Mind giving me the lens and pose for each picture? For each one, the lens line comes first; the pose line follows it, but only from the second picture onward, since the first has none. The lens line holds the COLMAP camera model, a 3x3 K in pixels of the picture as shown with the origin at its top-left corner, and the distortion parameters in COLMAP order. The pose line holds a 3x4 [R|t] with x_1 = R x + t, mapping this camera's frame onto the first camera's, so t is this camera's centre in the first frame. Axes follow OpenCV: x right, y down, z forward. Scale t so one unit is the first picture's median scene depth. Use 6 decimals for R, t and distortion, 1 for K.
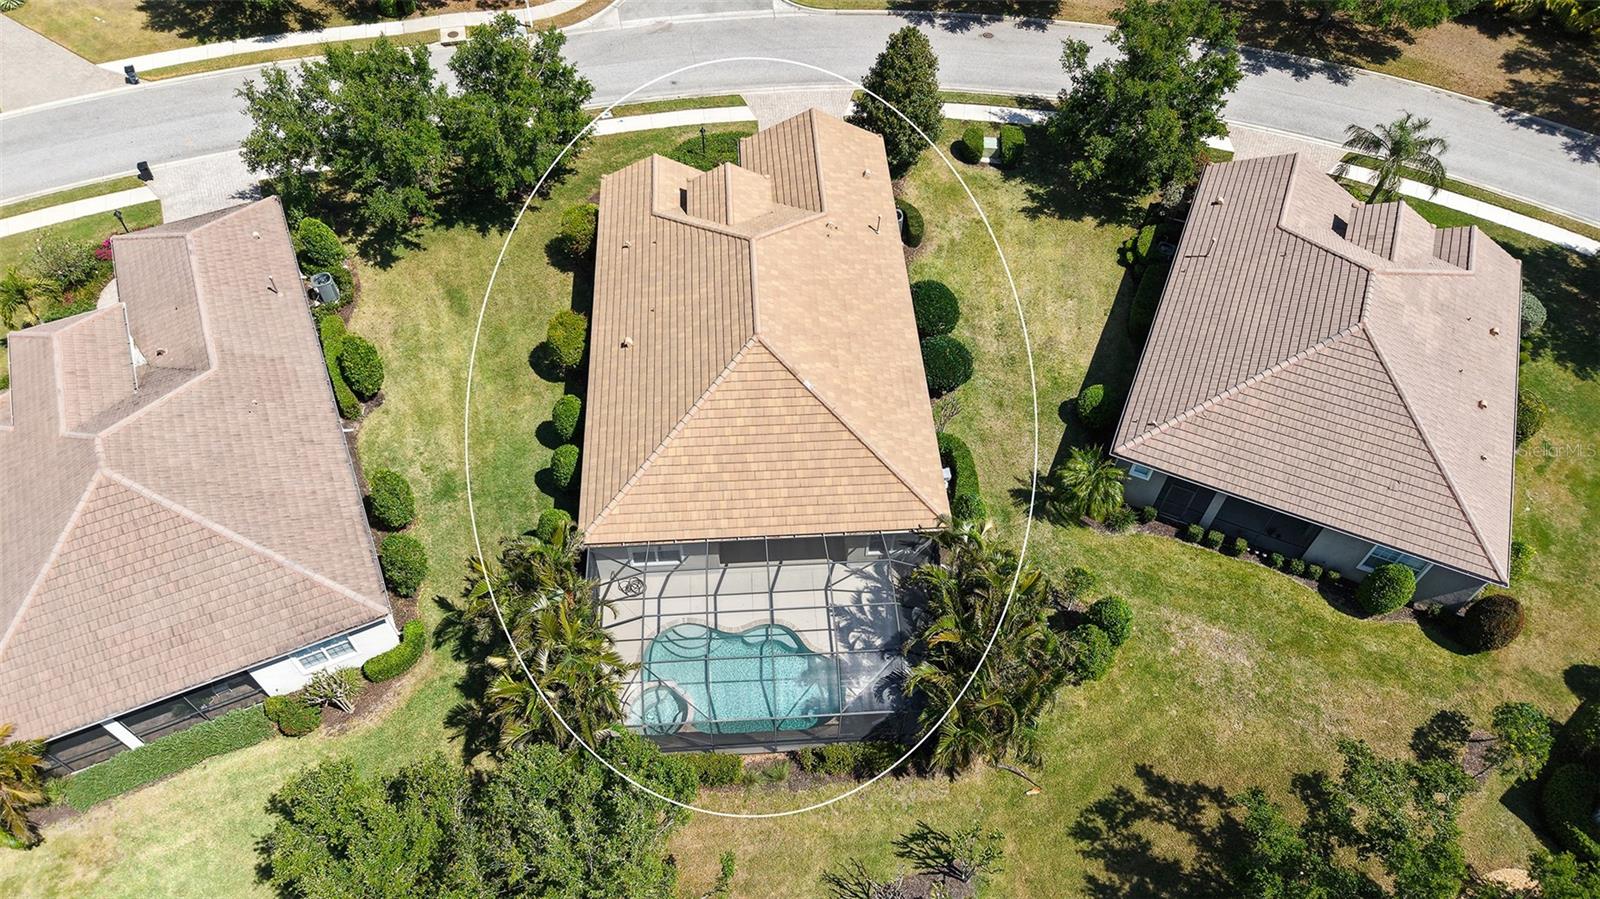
lens RADIAL K [[1050.3, 0, 800.0], [0, 1050.3, 449.5], [0, 0, 1]] dist [0.021415, -0.000097]
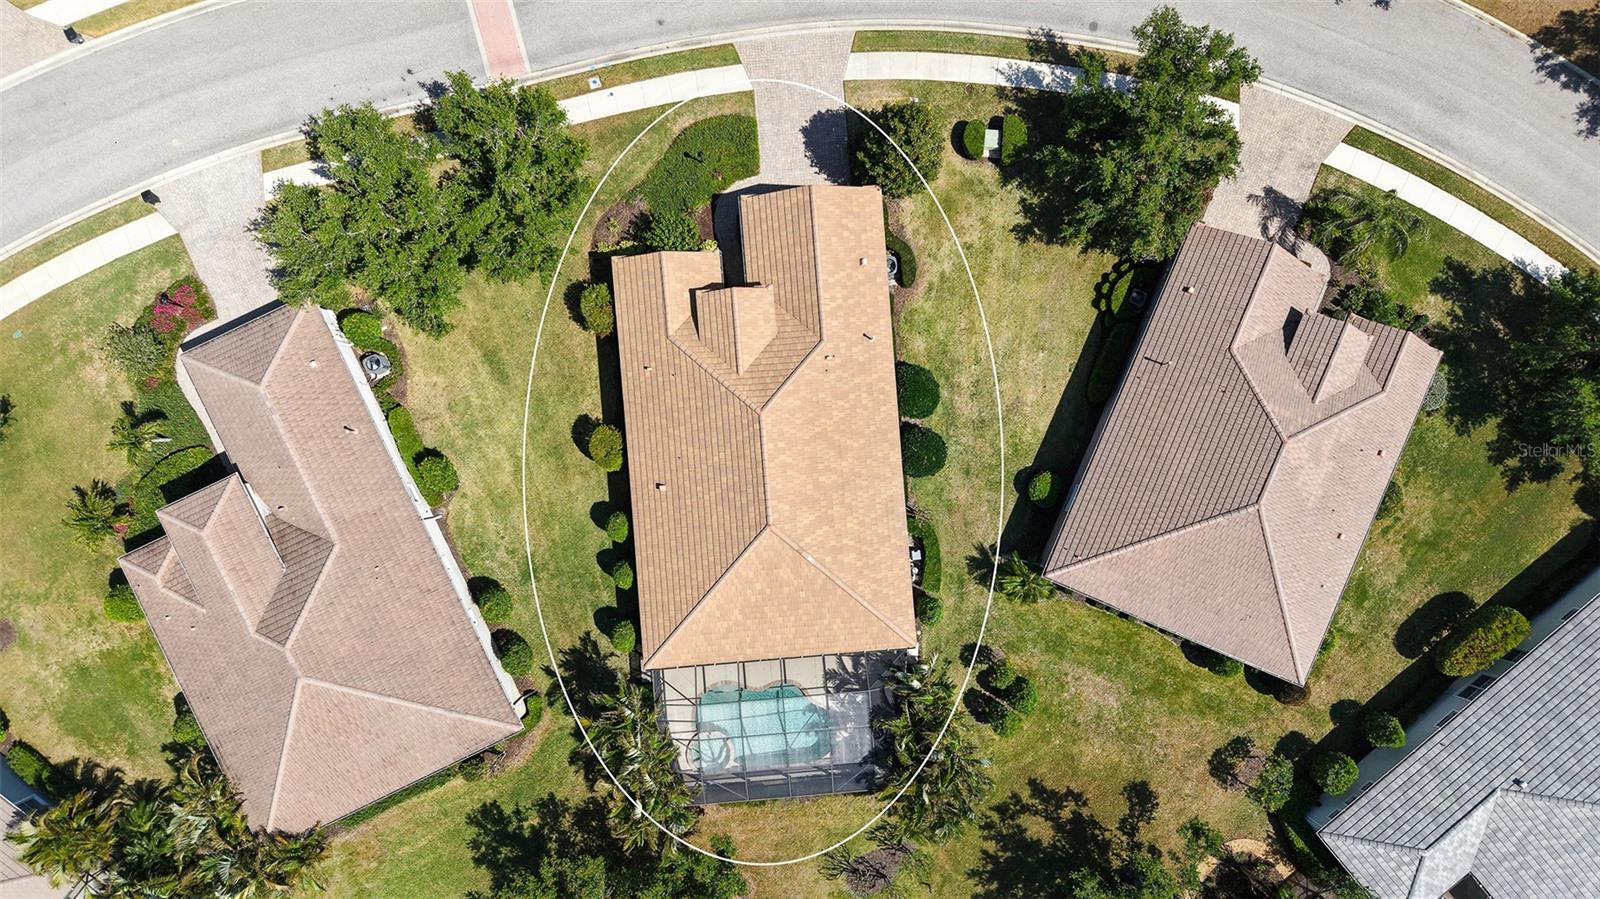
lens RADIAL K [[1035.3, 0, 800.0], [0, 1035.3, 449.5], [0, 0, 1]] dist [0.047270, -0.027792]
pose [[0.999914, -0.011522, 0.006193, -0.010100], [0.005630, 0.806441, 0.591288, -0.798828], [-0.011807, -0.591203, 0.806437, 0.054147]]
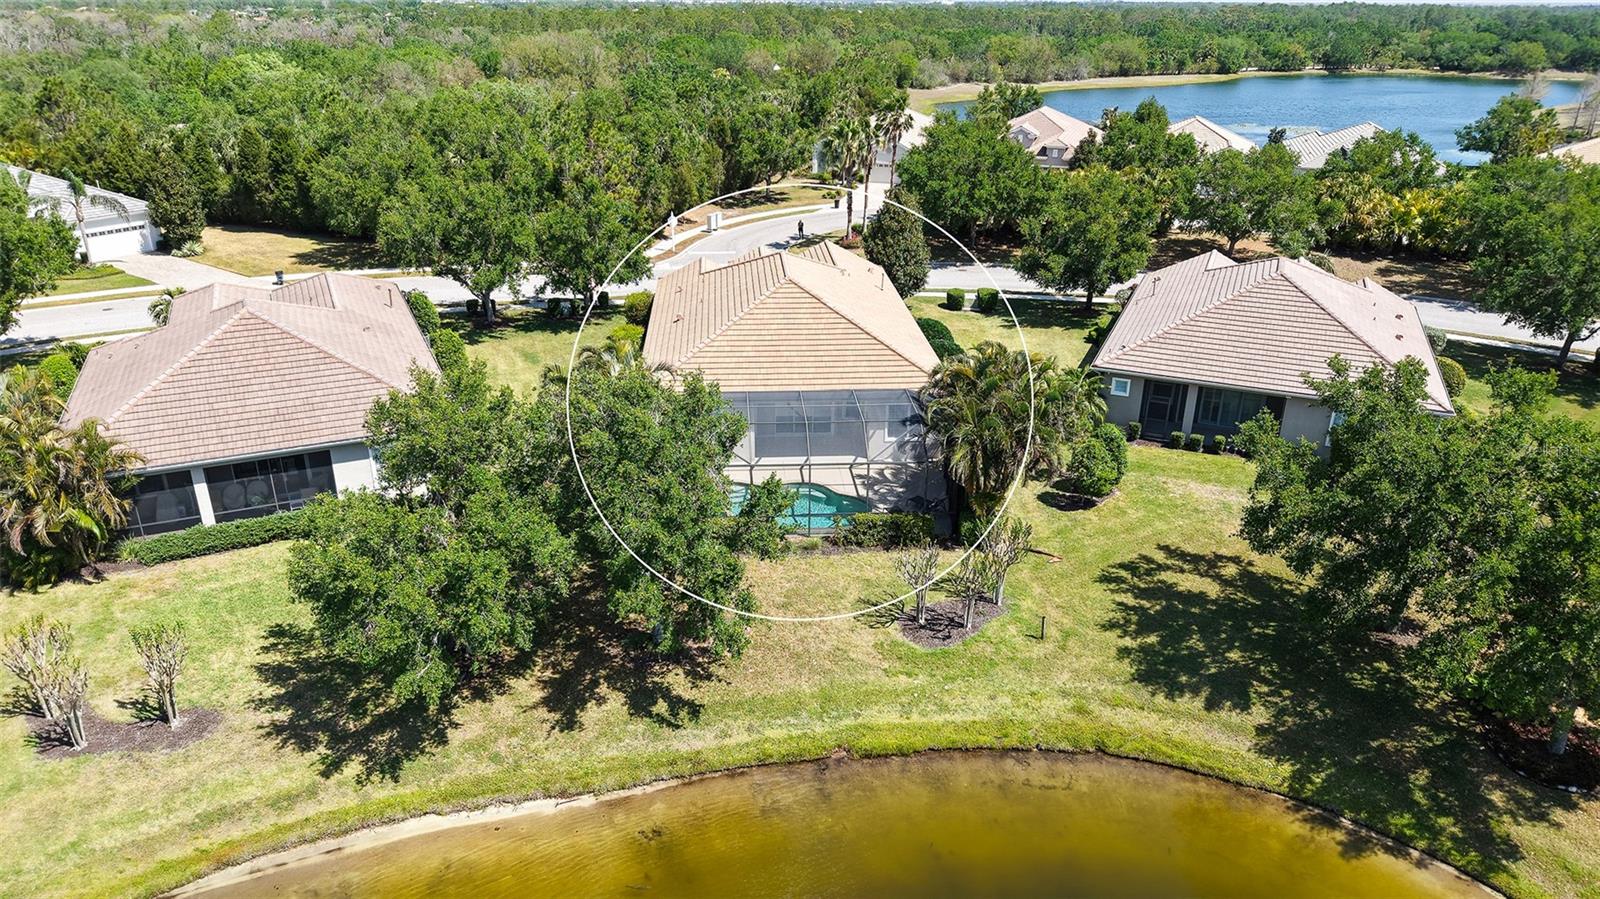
lens RADIAL K [[1050.3, 0, 800.0], [0, 1050.3, 449.5], [0, 0, 1]] dist [0.021415, -0.000097]
pose [[0.999991, -0.003541, -0.002152, -0.022998], [0.001961, 0.861969, -0.506958, 0.605188], [0.003650, 0.506949, 0.861968, 0.039221]]
